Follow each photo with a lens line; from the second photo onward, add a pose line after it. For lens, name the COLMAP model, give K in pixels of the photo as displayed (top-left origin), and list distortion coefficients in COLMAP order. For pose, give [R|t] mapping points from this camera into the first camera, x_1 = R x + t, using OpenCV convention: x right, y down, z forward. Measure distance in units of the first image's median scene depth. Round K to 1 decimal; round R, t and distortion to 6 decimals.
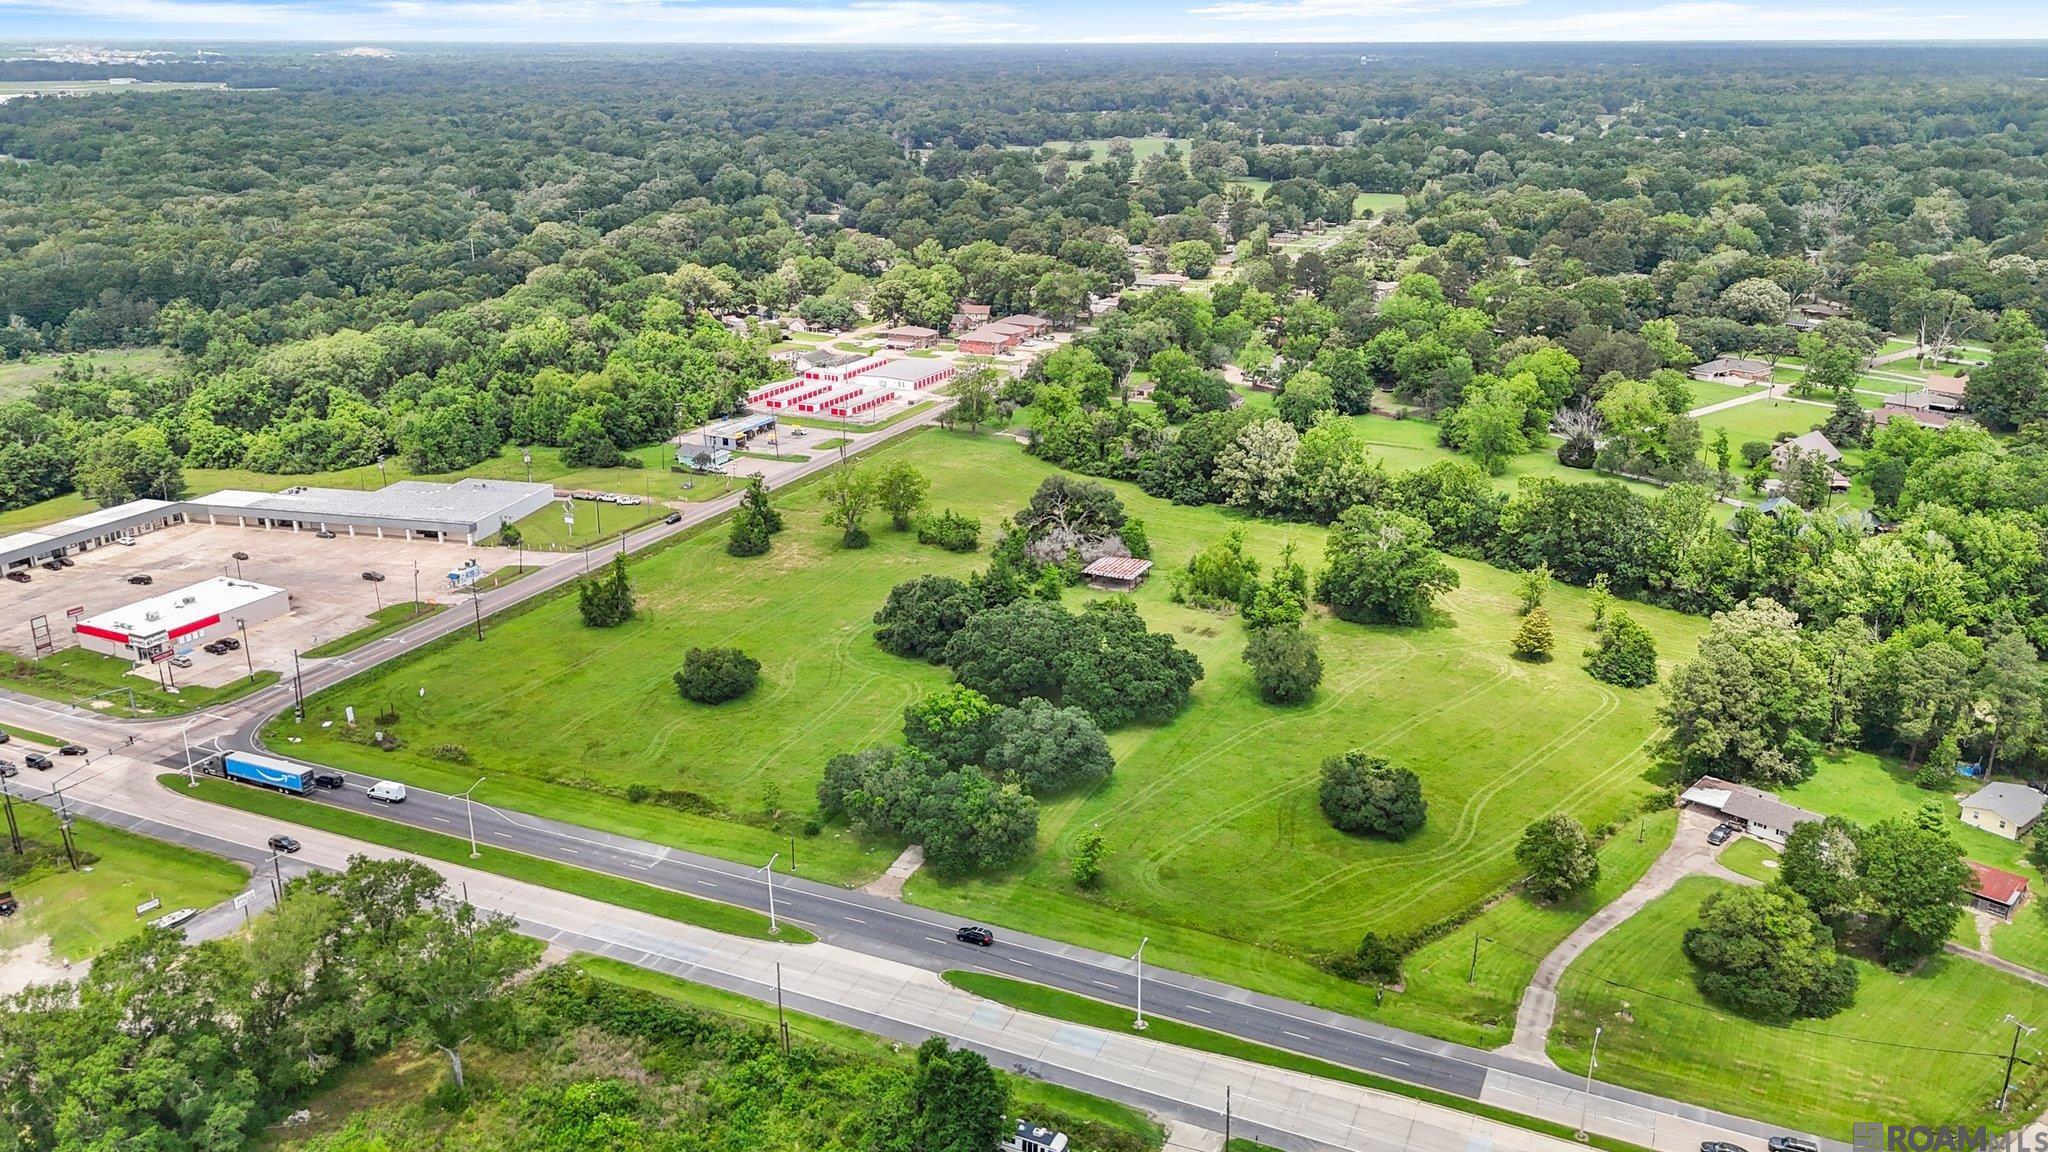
lens RADIAL K [[1542.4, 0, 1024.0], [0, 1542.4, 576.0], [0, 0, 1]] dist [0.083398, -0.084390]
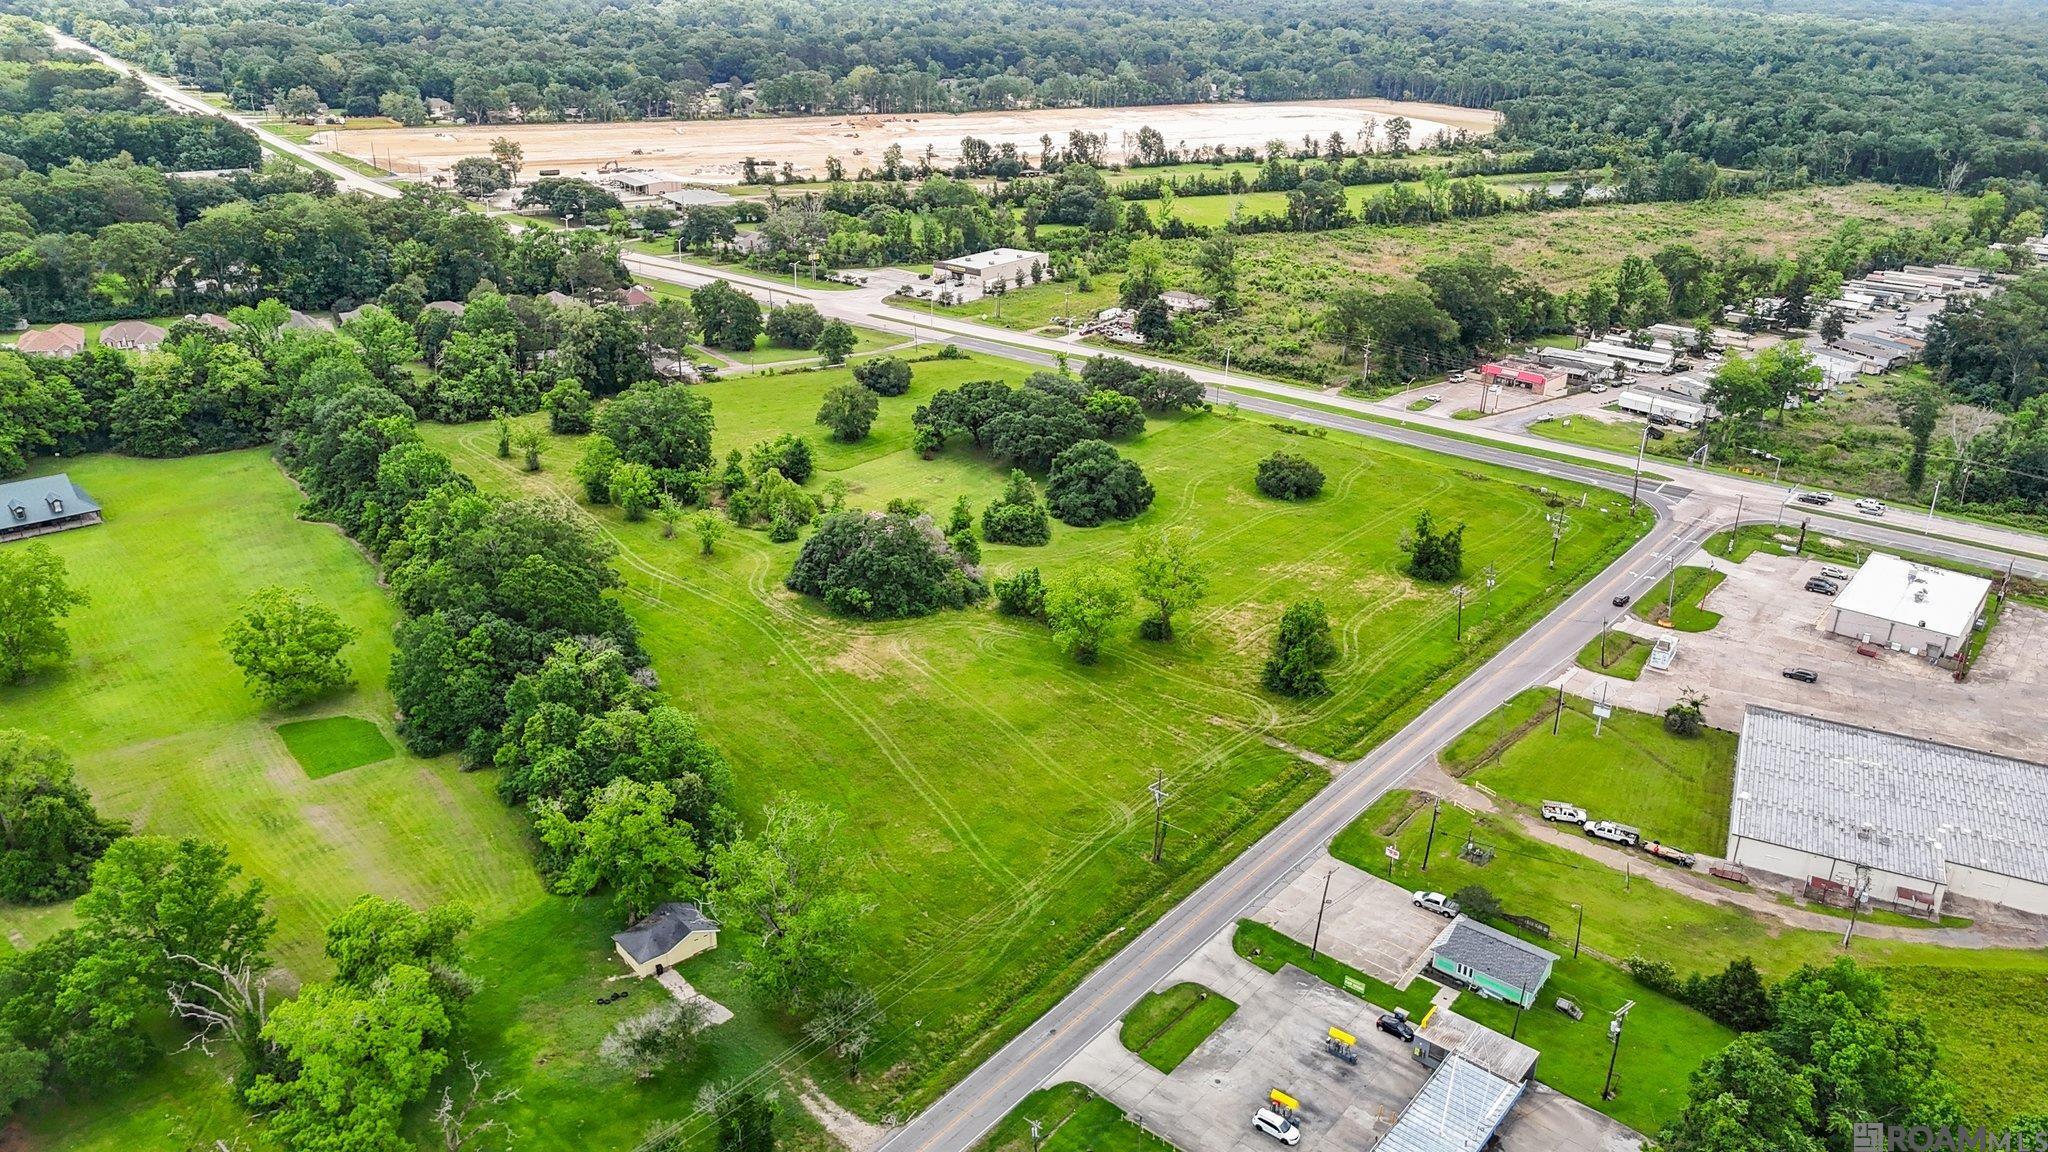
lens RADIAL K [[1501.7, 0, 1024.0], [0, 1501.7, 576.0], [0, 0, 1]] dist [0.084505, -0.075356]
pose [[-0.972522, -0.109751, 0.205319, -0.211996], [0.055715, 0.746569, 0.662971, -0.576955], [-0.226046, 0.656194, -0.719940, 1.681365]]
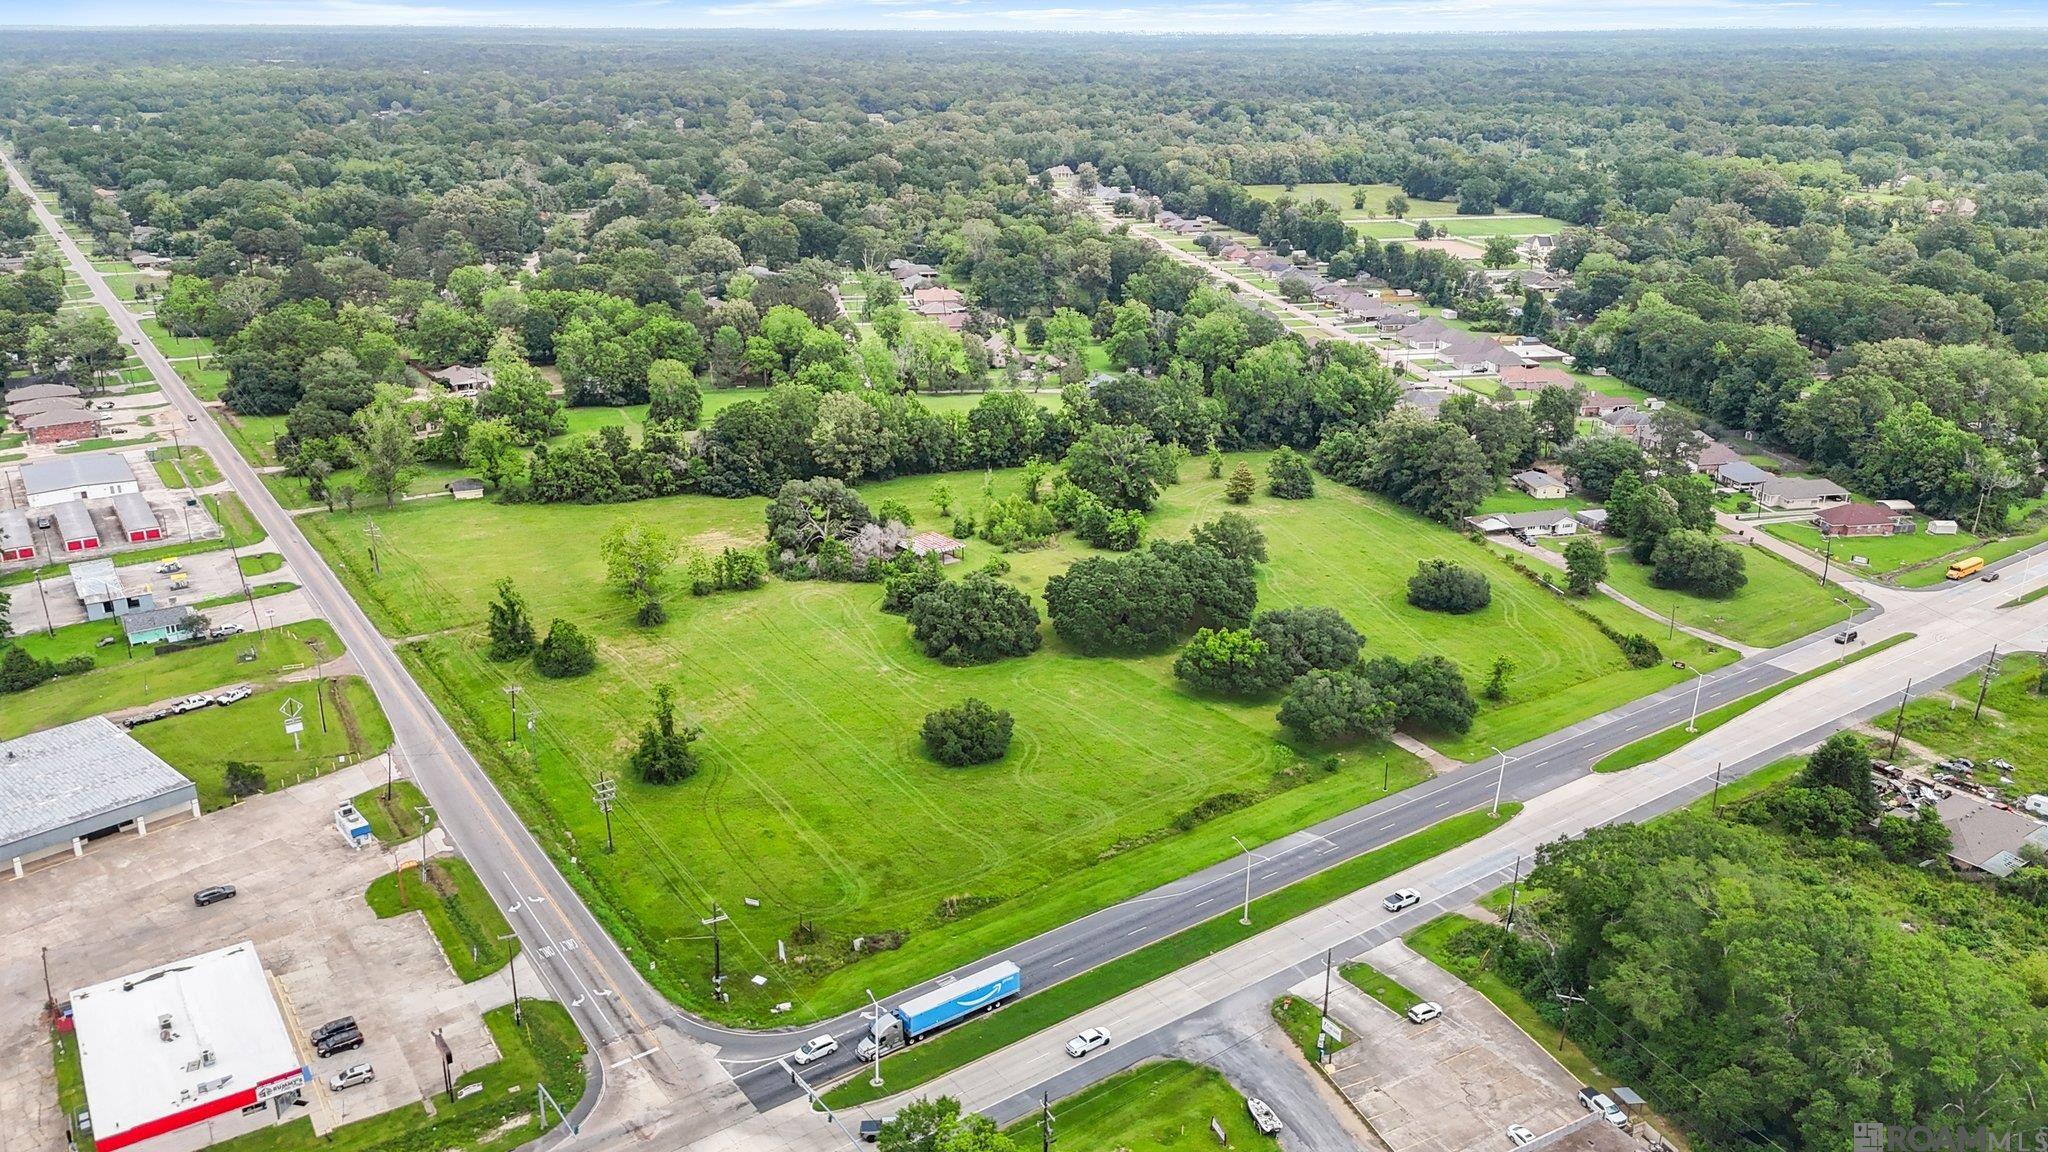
lens RADIAL K [[1542.4, 0, 1024.0], [0, 1542.4, 576.0], [0, 0, 1]] dist [0.083398, -0.084390]
pose [[0.506868, -0.290201, 0.811707, -0.768065], [0.281593, 0.945713, 0.162272, -0.138098], [-0.814733, 0.146321, 0.561070, 0.393816]]
